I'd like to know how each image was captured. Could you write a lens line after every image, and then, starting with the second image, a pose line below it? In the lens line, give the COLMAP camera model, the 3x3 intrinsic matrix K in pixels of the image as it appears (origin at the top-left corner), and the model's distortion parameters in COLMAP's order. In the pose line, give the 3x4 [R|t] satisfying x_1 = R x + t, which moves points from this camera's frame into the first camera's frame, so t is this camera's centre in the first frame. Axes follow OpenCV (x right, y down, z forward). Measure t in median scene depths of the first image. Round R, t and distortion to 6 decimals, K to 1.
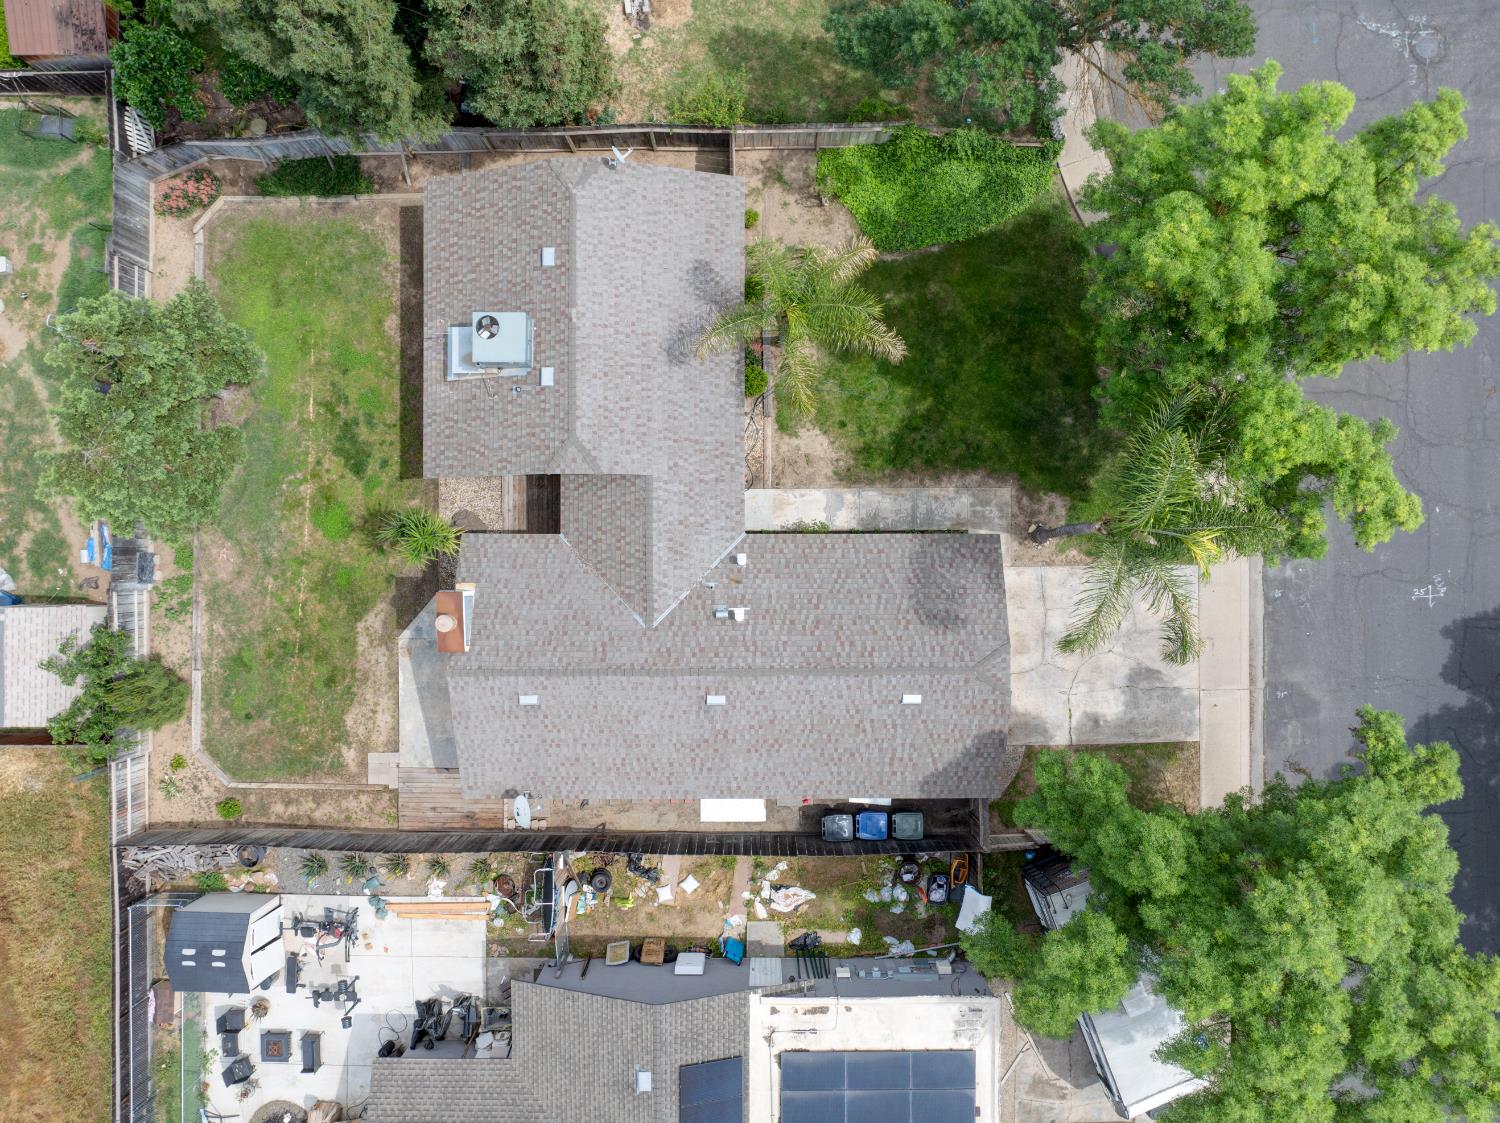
lens RADIAL K [[1030.6, 0, 750.0], [0, 1030.6, 561.5], [0, 0, 1]] dist [-0.034835, 0.001530]
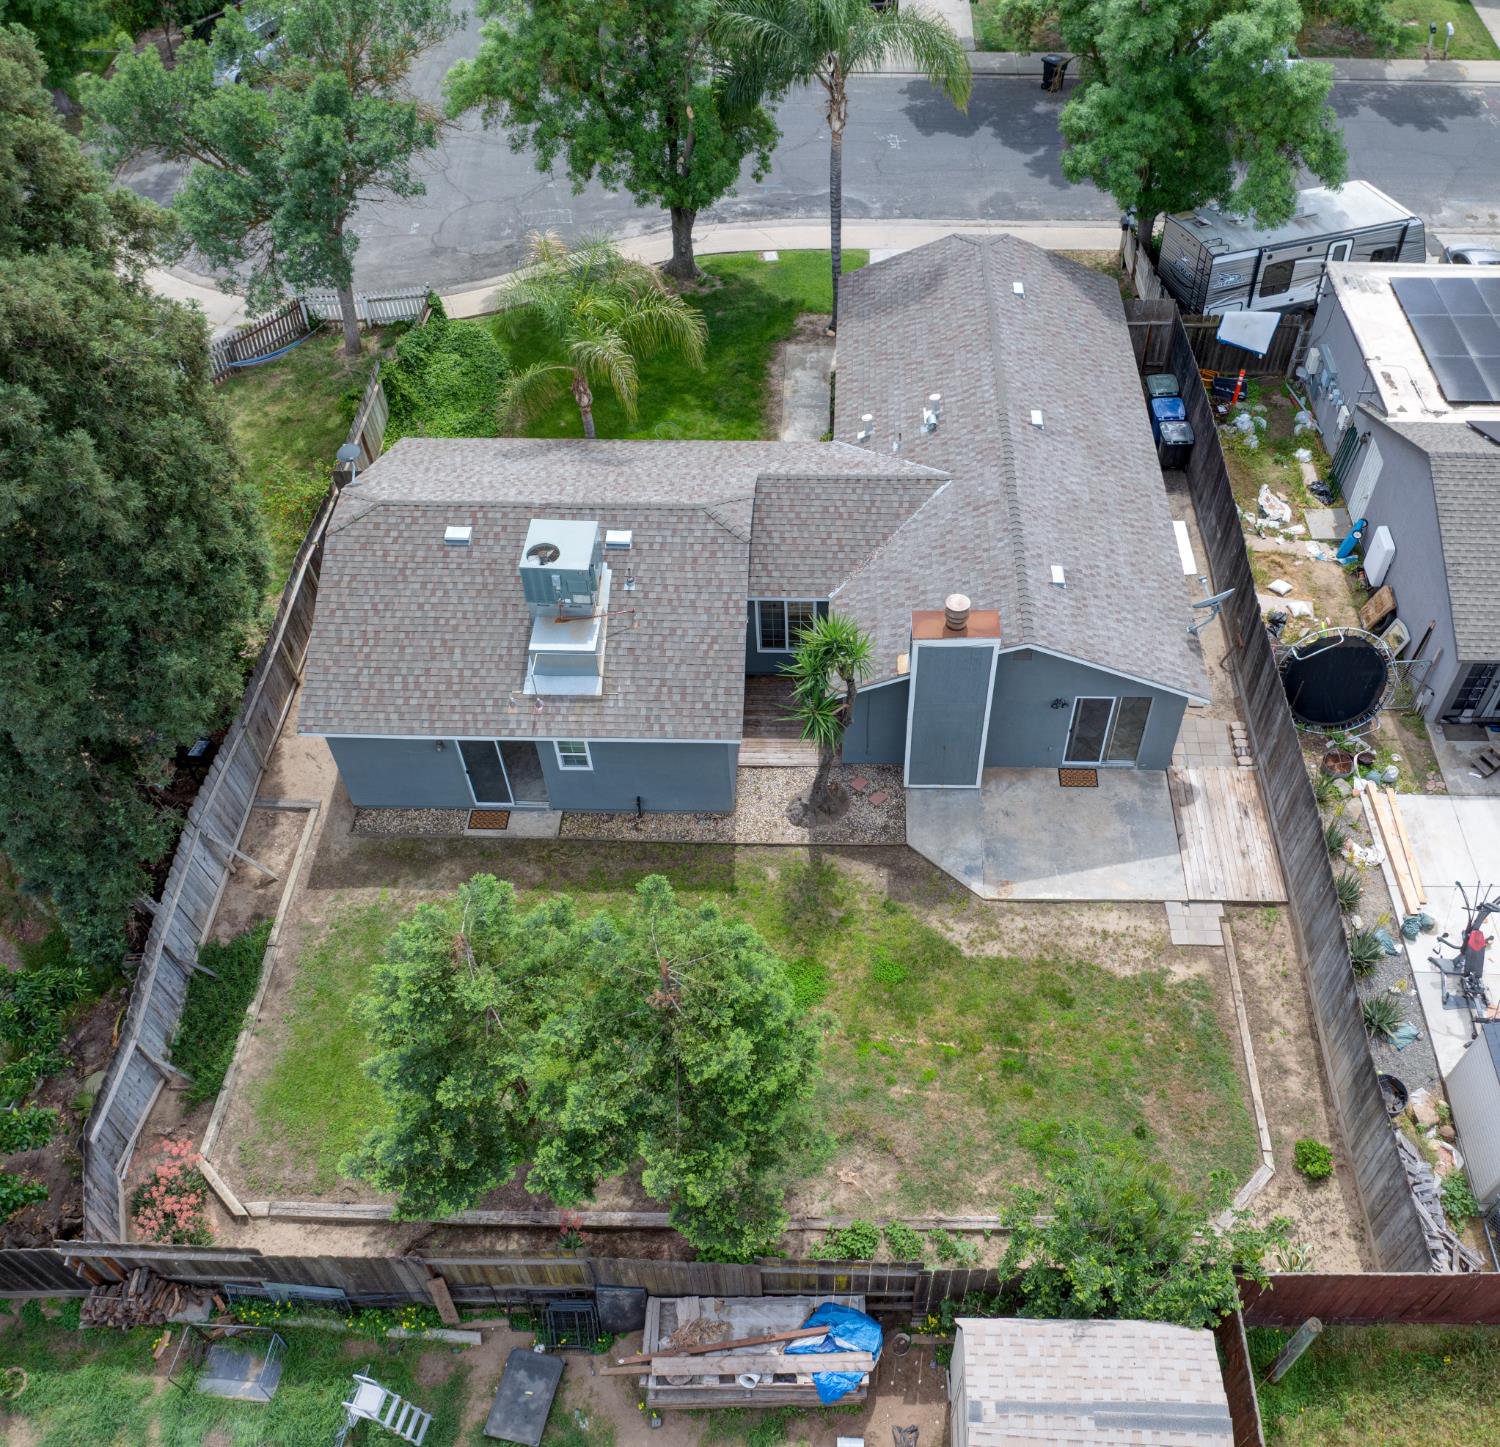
lens RADIAL K [[1356.7, 0, 821.0], [0, 1356.7, 723.4], [0, 0, 1]] dist [-0.011017, -0.014942]
pose [[0.023344, -0.753207, 0.657369, -0.817370], [0.999716, 0.020684, -0.011801, -0.018792], [-0.004708, 0.657459, 0.753476, 0.297126]]
